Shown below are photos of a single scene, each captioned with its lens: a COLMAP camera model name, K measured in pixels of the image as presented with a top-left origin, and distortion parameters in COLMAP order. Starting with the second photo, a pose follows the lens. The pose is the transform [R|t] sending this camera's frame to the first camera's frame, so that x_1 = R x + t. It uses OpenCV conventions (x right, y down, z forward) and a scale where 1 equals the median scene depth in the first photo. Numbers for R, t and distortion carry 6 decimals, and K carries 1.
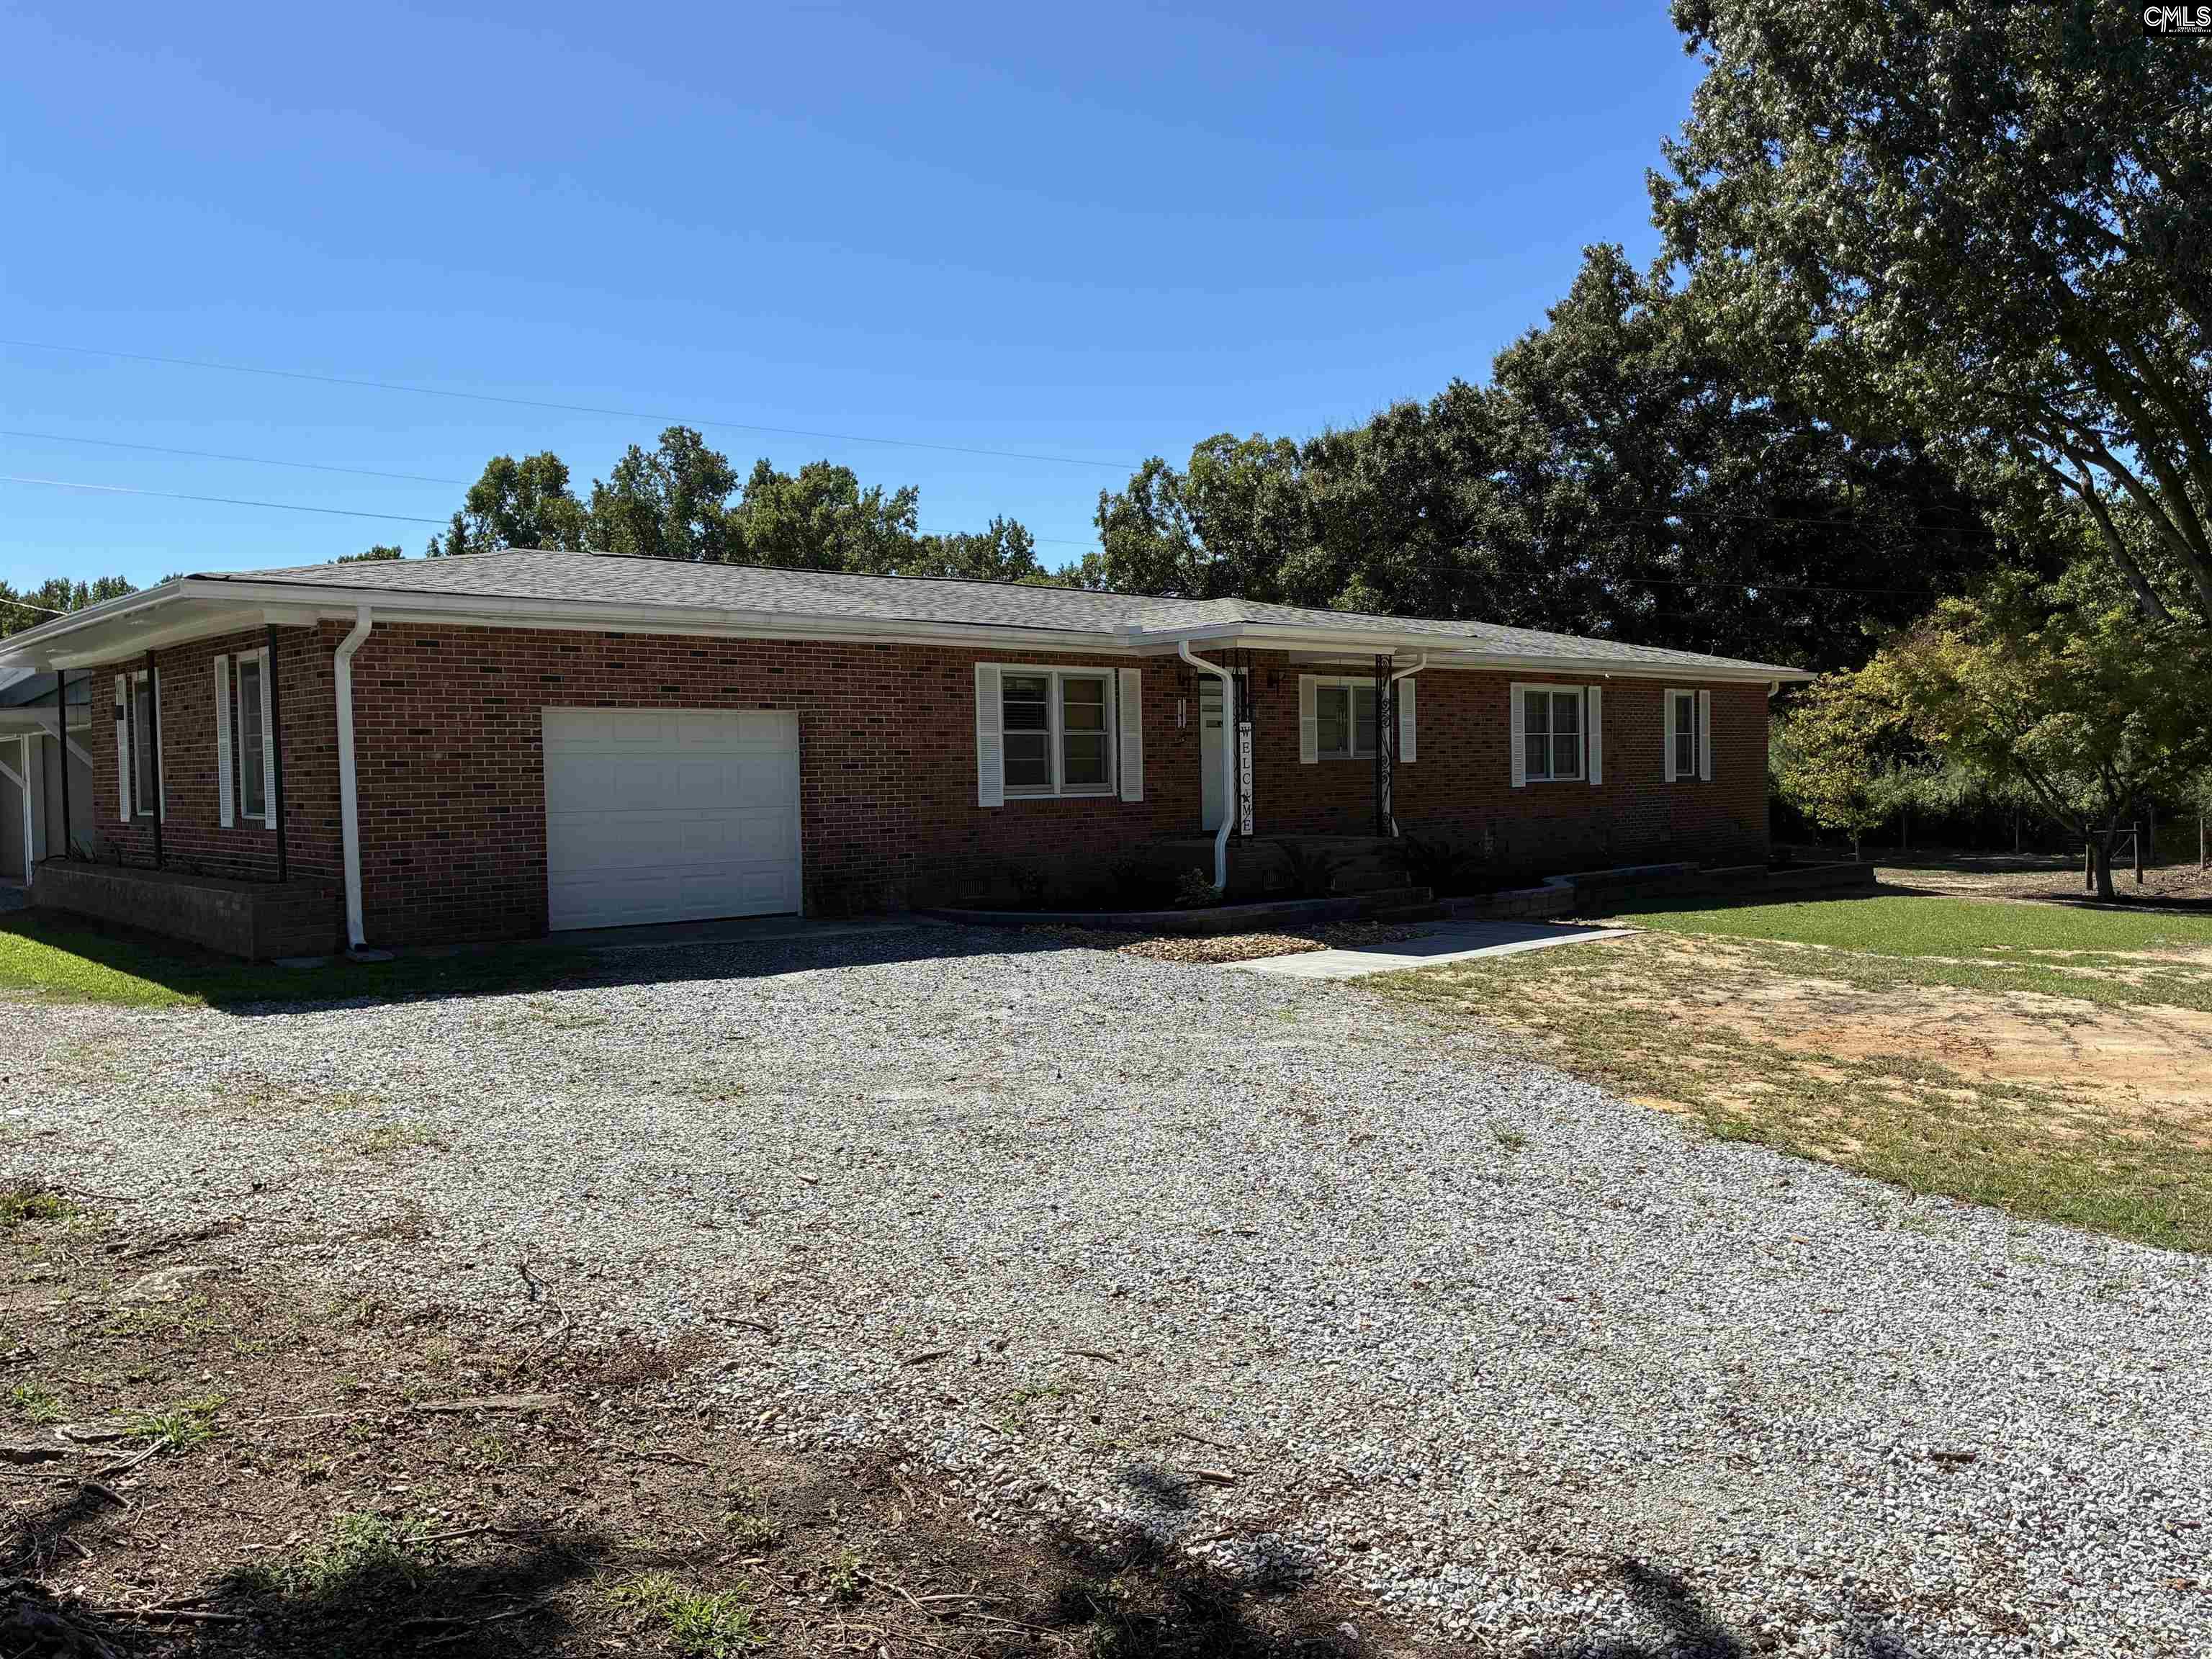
lens RADIAL K [[1678.9, 0, 1101.7], [0, 1678.9, 847.2], [0, 0, 1]] dist [0.017752, 0.002407]
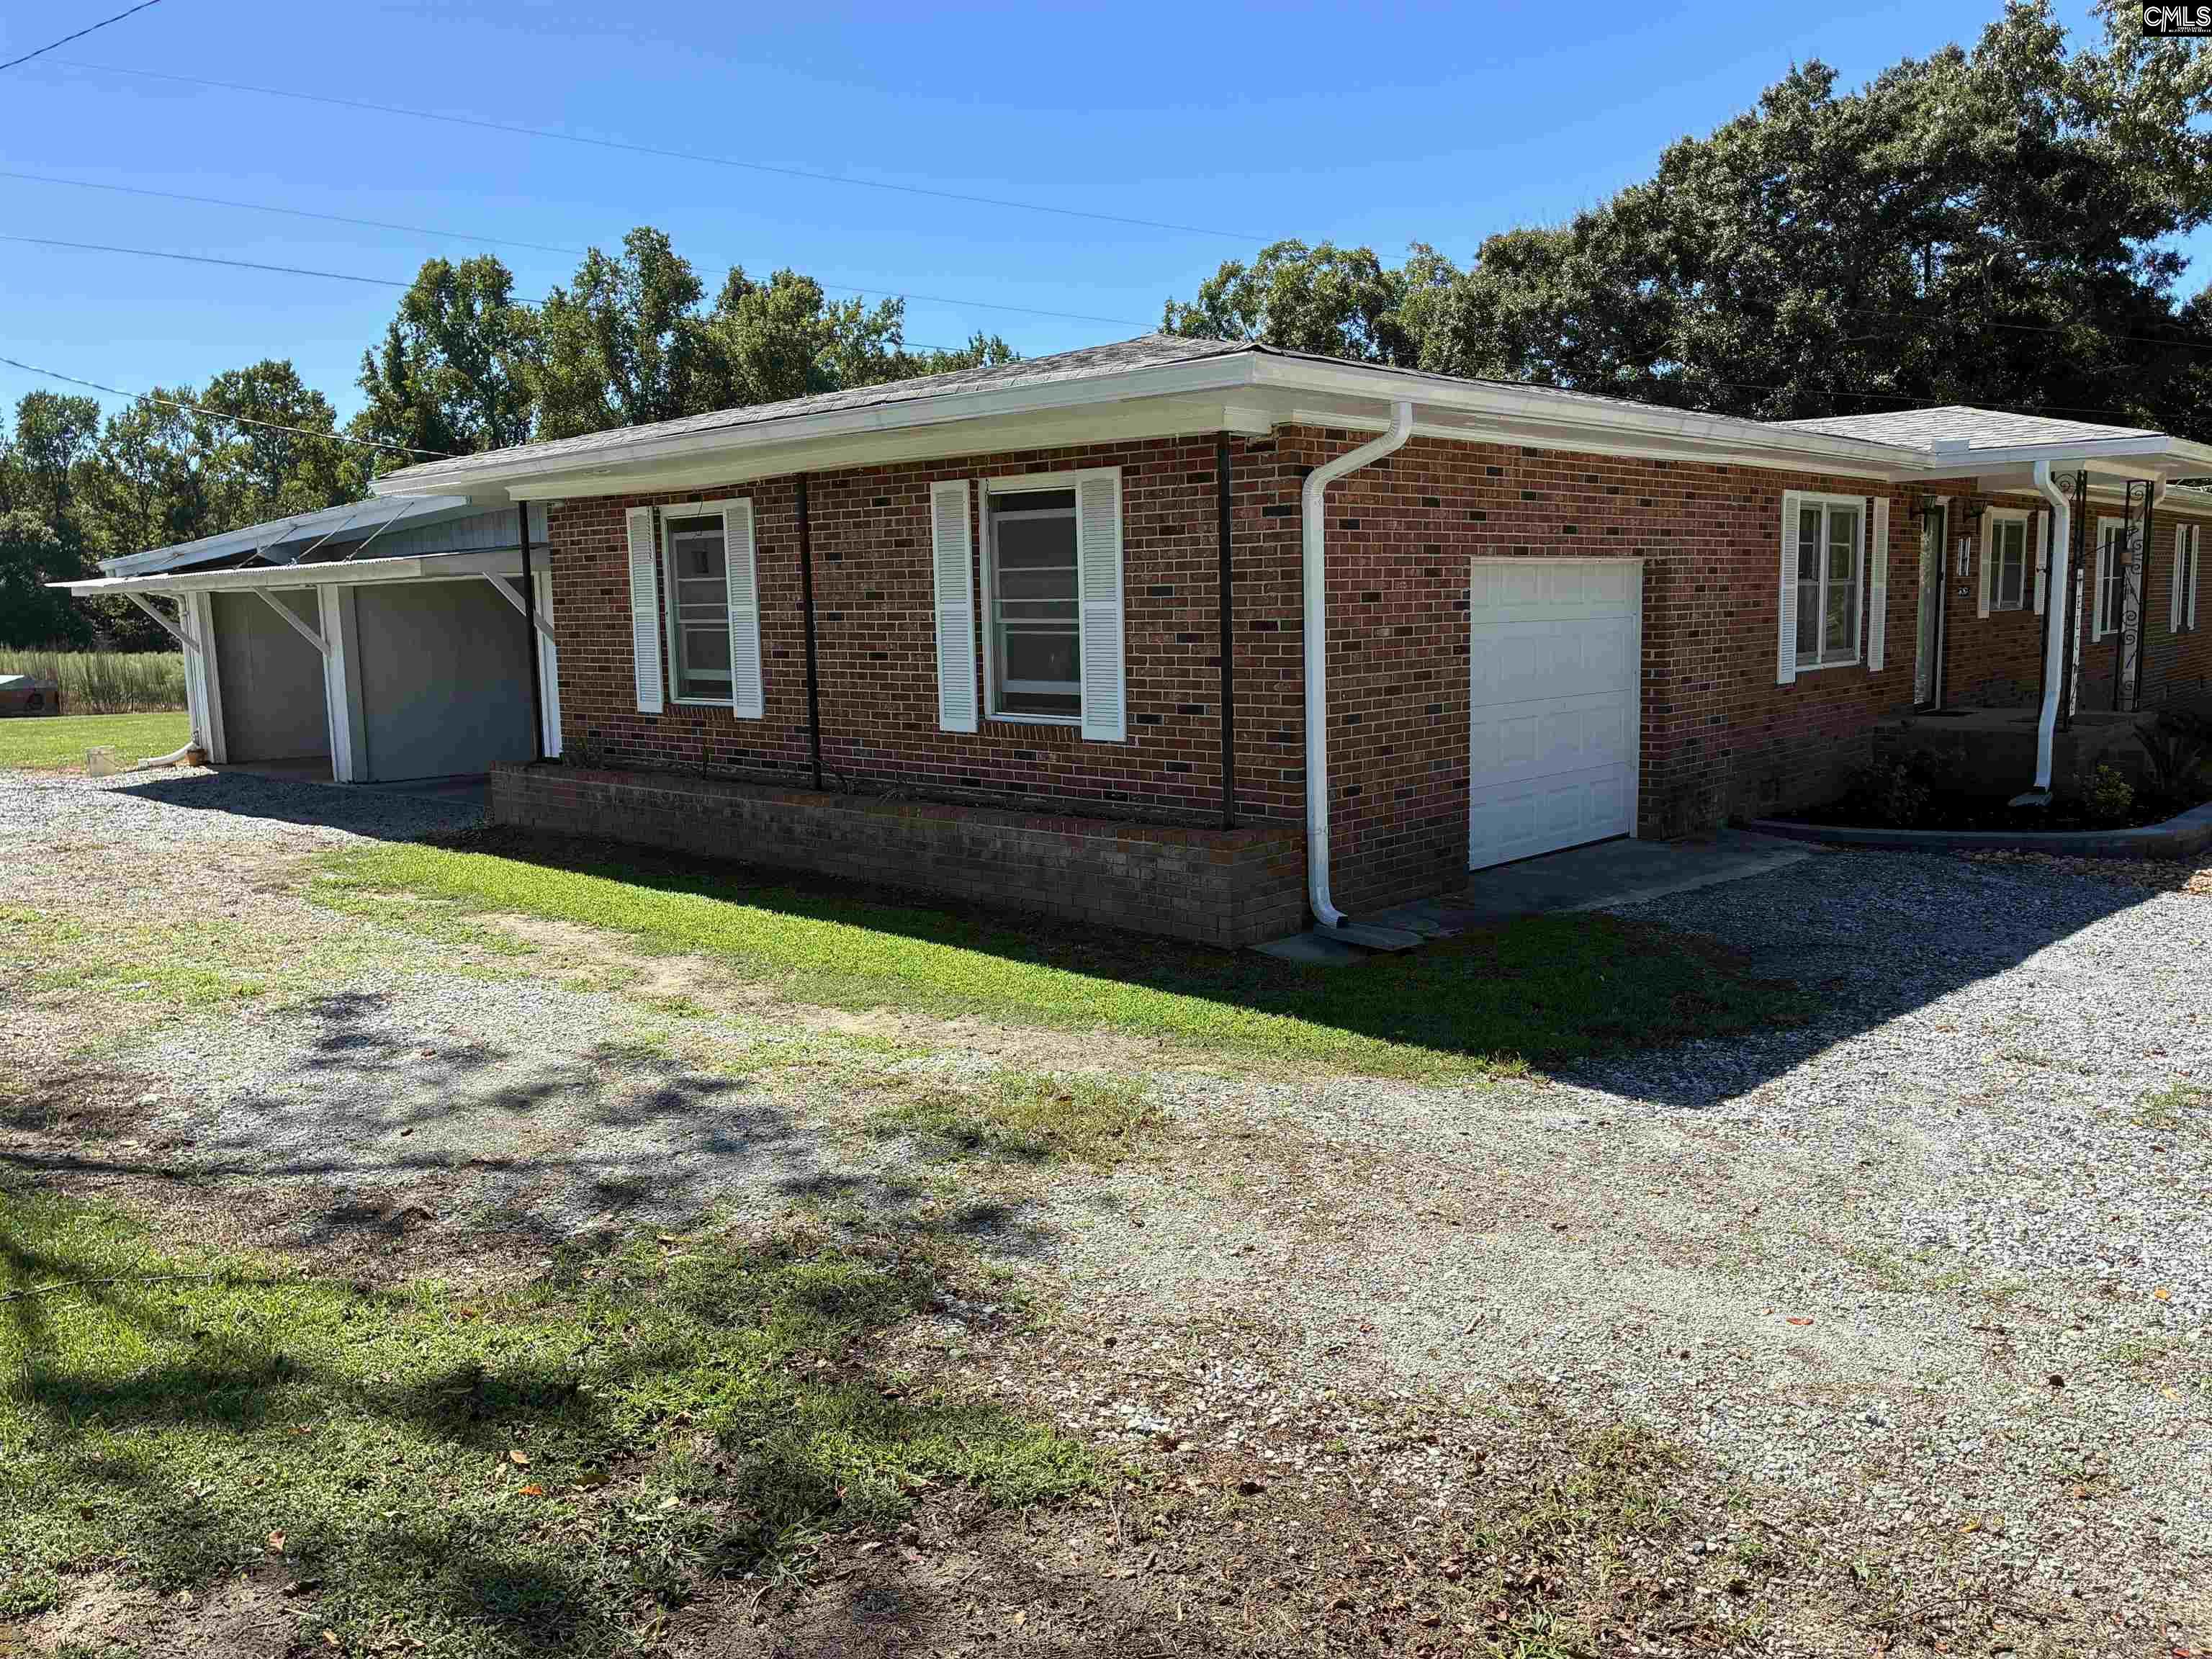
lens RADIAL K [[1678.9, 0, 1111.9], [0, 1678.9, 816.2], [0, 0, 1]] dist [0.017752, 0.002407]
pose [[0.997151, -0.012133, 0.074447, -0.253173], [0.005984, 0.996592, 0.082272, -0.016911], [-0.075192, -0.081592, 0.993825, 0.153586]]
